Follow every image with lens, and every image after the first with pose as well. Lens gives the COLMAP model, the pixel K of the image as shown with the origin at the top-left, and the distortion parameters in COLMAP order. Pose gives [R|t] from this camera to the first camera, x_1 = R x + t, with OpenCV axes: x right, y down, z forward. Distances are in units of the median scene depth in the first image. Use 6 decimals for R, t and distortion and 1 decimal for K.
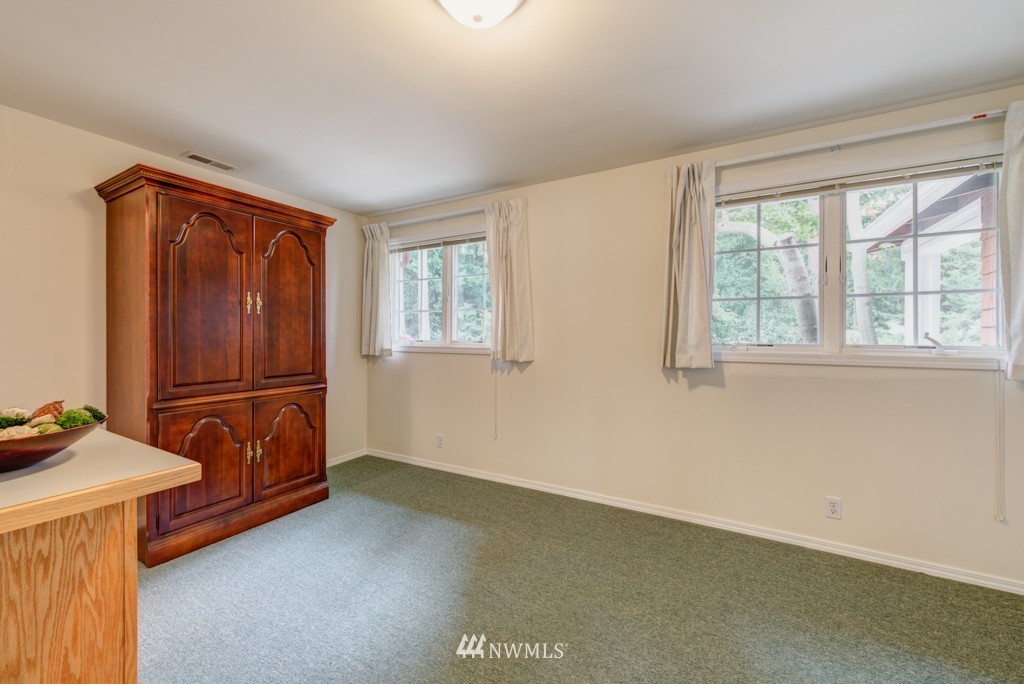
lens RADIAL K [[412.9, 0, 511.9], [0, 412.9, 334.6], [0, 0, 1]] dist [0.006197, -0.000663]
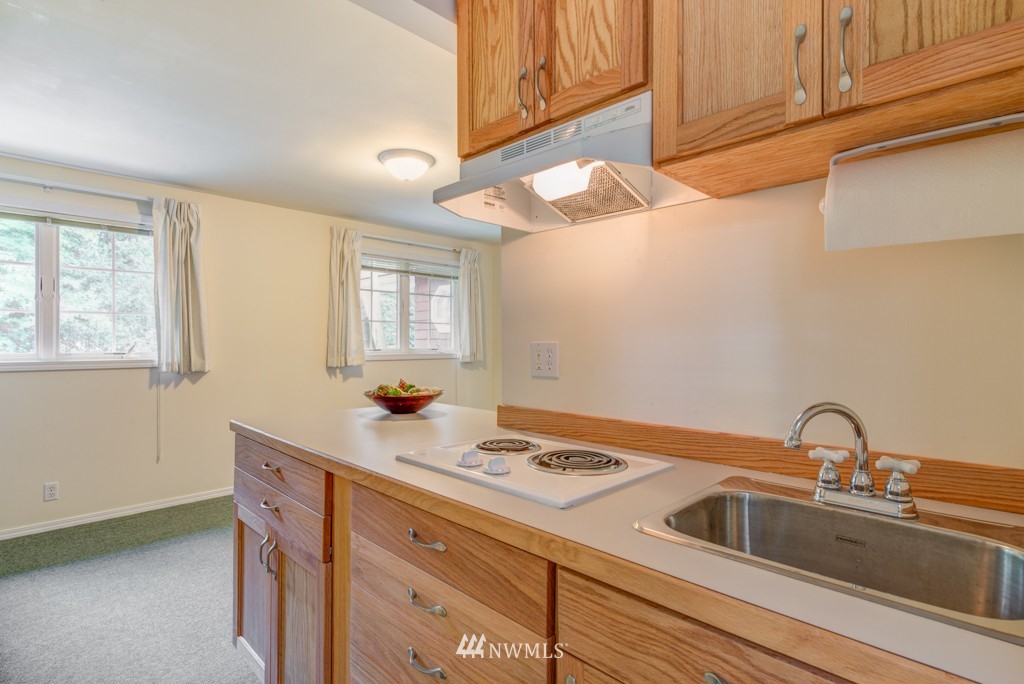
lens RADIAL K [[510.9, 0, 512.8], [0, 510.9, 341.6], [0, 0, 1]] dist [0.001319, 0.000277]
pose [[0.258747, 0.000707, 0.965945, -0.953845], [0.007018, 0.999972, -0.002611, 0.001662], [-0.965920, 0.007454, 0.258735, -0.030260]]
